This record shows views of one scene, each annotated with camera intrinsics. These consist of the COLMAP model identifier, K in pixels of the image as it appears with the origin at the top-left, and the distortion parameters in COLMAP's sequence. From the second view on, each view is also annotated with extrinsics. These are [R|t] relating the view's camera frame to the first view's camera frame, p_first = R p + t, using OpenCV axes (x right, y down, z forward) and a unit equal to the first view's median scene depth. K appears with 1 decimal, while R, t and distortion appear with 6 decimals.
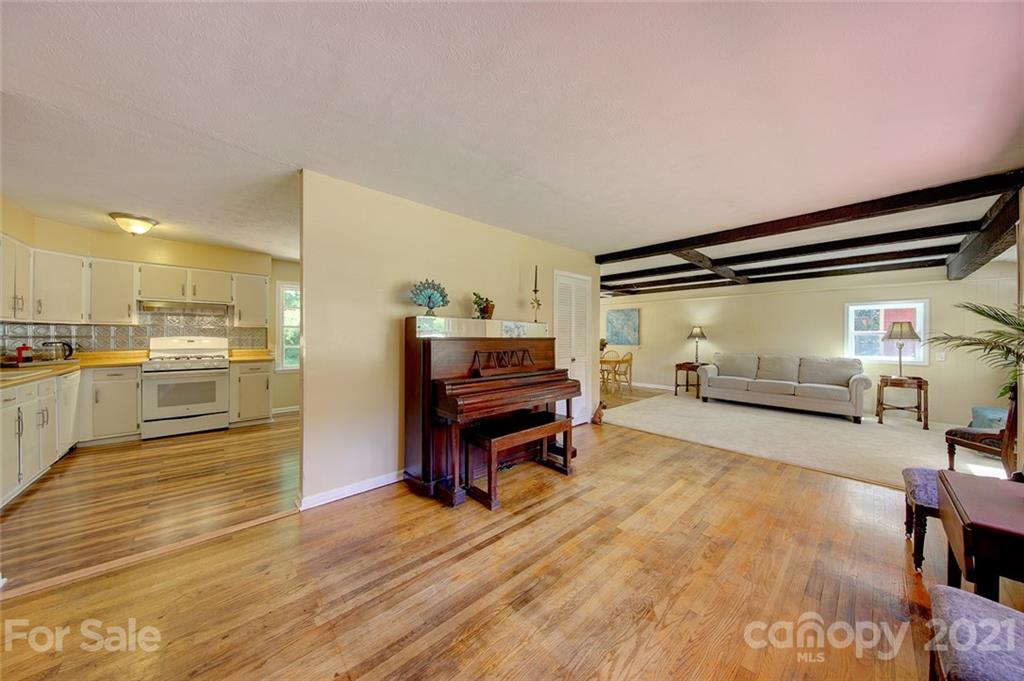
lens RADIAL K [[325.8, 0, 481.0], [0, 325.8, 340.8], [0, 0, 1]] dist [0.005539, -0.000080]
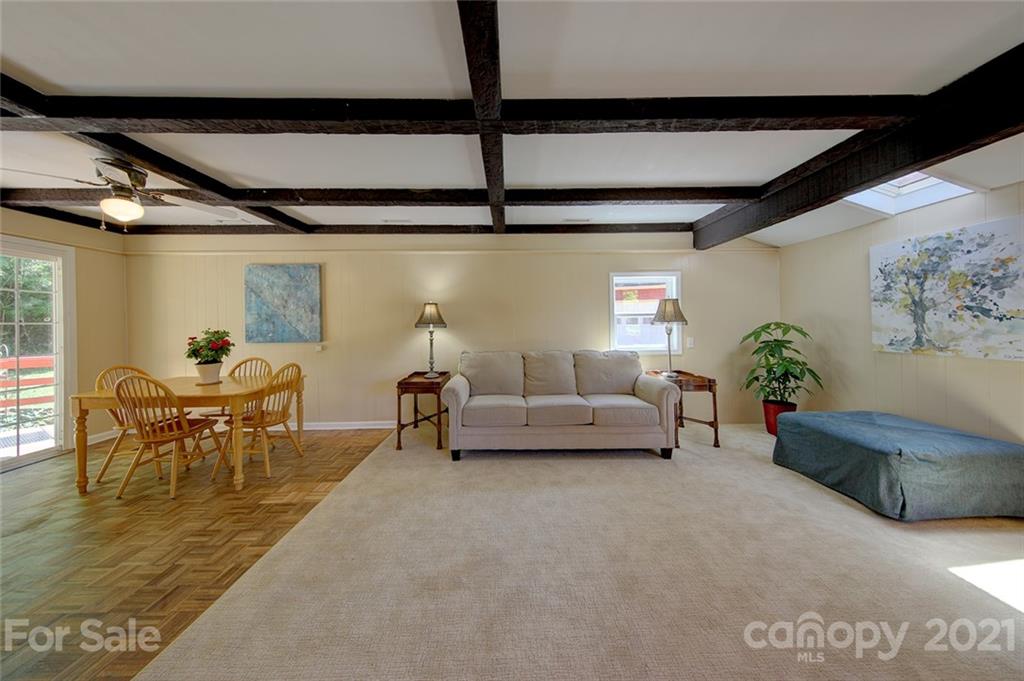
lens RADIAL K [[374.9, 0, 525.0], [0, 374.9, 327.3], [0, 0, 1]] dist [-0.001424, -0.000258]
pose [[0.626166, -0.019266, 0.779451, 0.298989], [0.025553, 0.999665, 0.004182, -0.003650], [-0.779271, 0.017298, 0.626449, 0.526600]]
